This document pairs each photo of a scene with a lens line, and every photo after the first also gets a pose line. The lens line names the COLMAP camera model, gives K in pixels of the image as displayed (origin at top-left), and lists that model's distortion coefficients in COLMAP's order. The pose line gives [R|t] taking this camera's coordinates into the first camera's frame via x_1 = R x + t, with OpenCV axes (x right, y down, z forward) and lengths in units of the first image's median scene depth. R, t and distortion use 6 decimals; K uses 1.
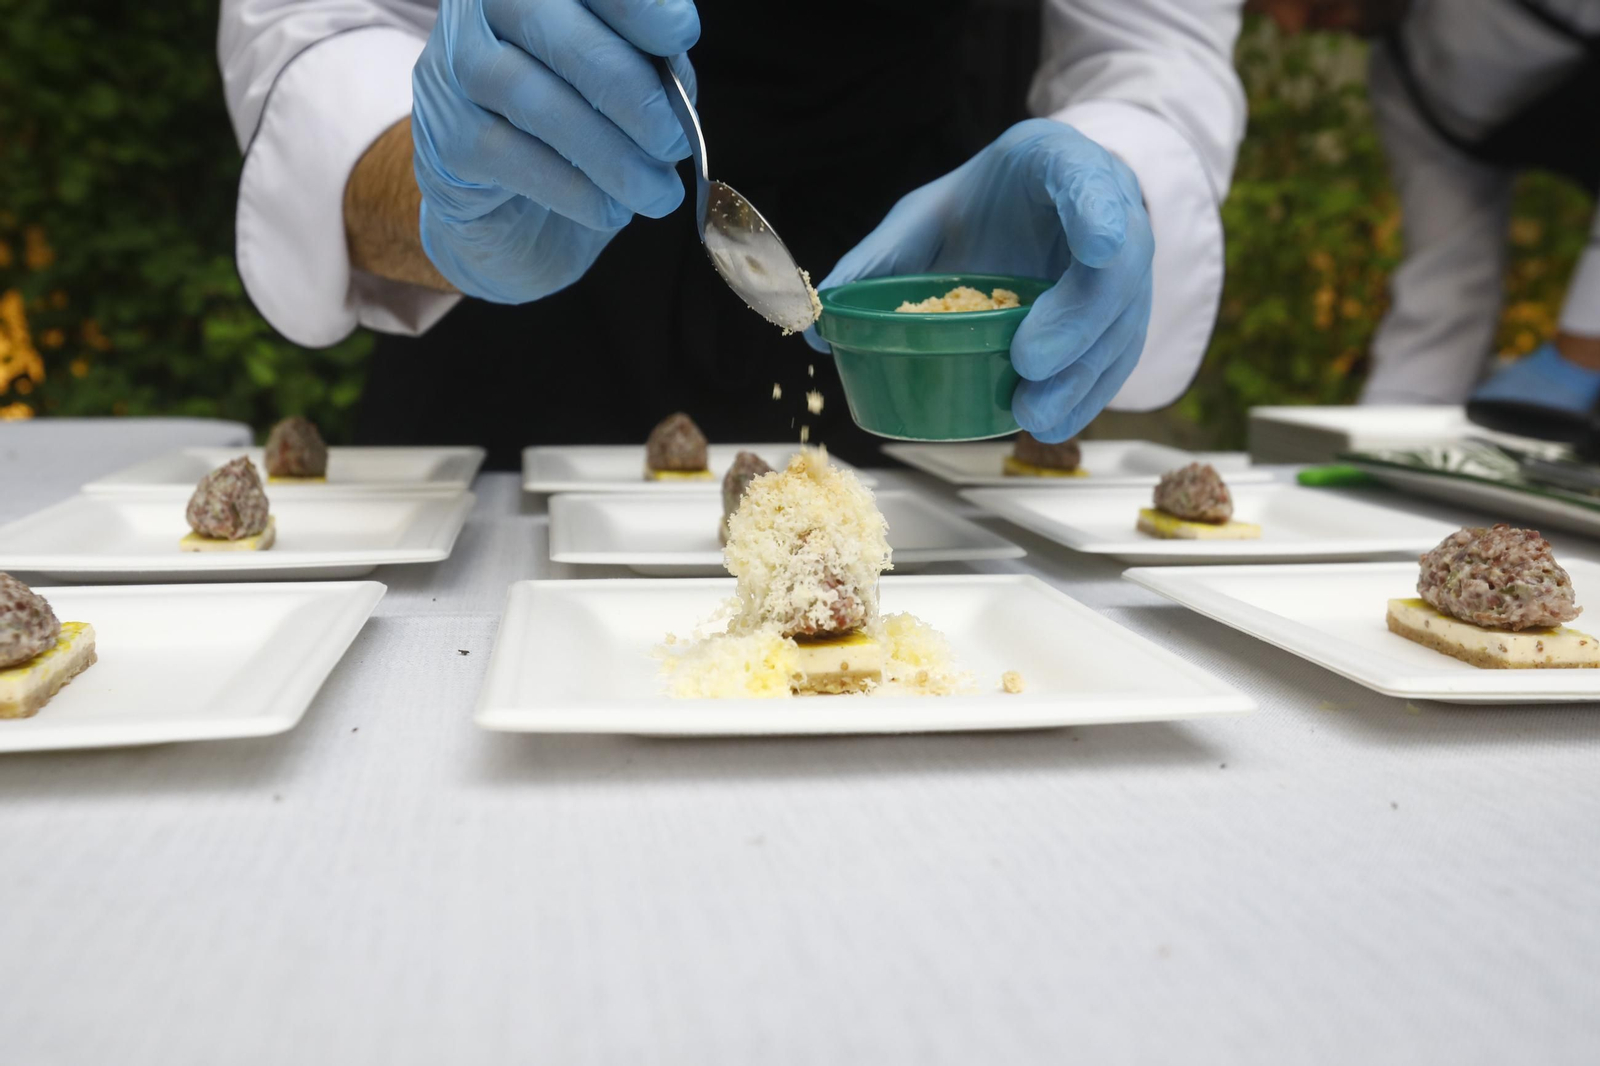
lens RADIAL K [[1506.7, 0, 798.3], [0, 1506.7, 530.2], [0, 0, 1]] dist [0.023414, 0.017187]
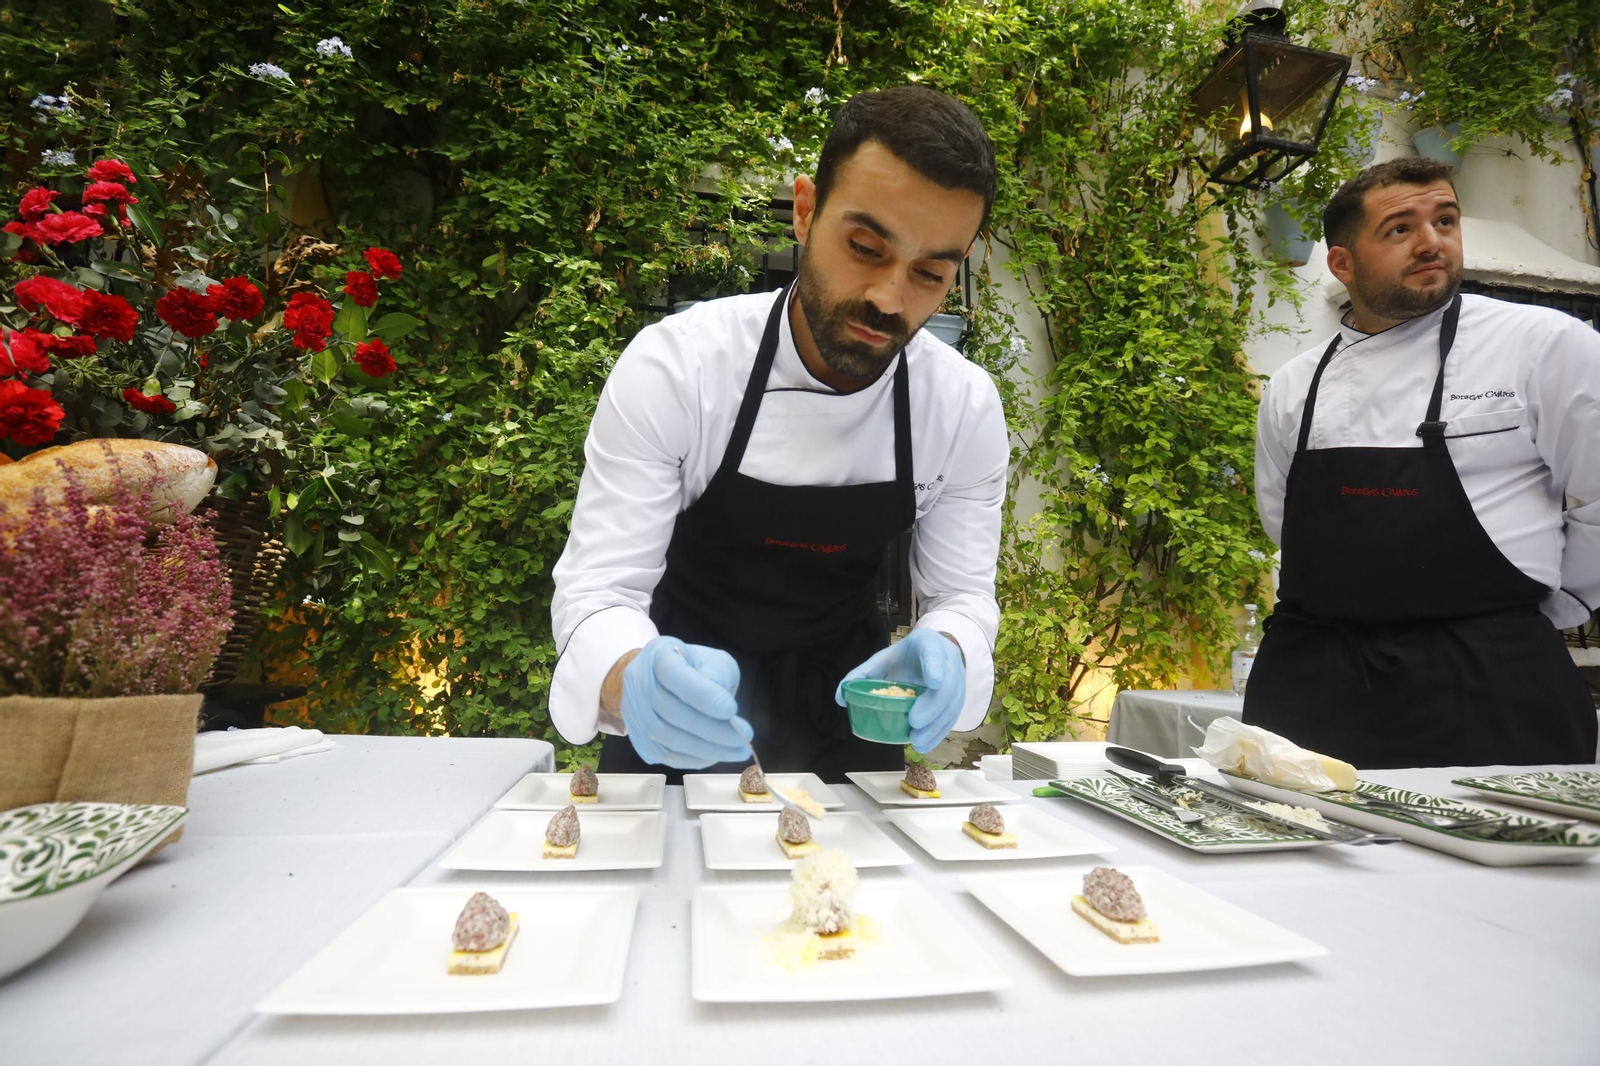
lens RADIAL K [[729.2, 0, 793.5], [0, 729.2, 533.0], [0, 0, 1]] dist [-0.063538, 0.021532]
pose [[0.999920, 0.012286, -0.003041, -0.027682], [-0.012646, 0.960081, -0.279437, -0.129819], [-0.000514, 0.279453, 0.960159, -0.148512]]
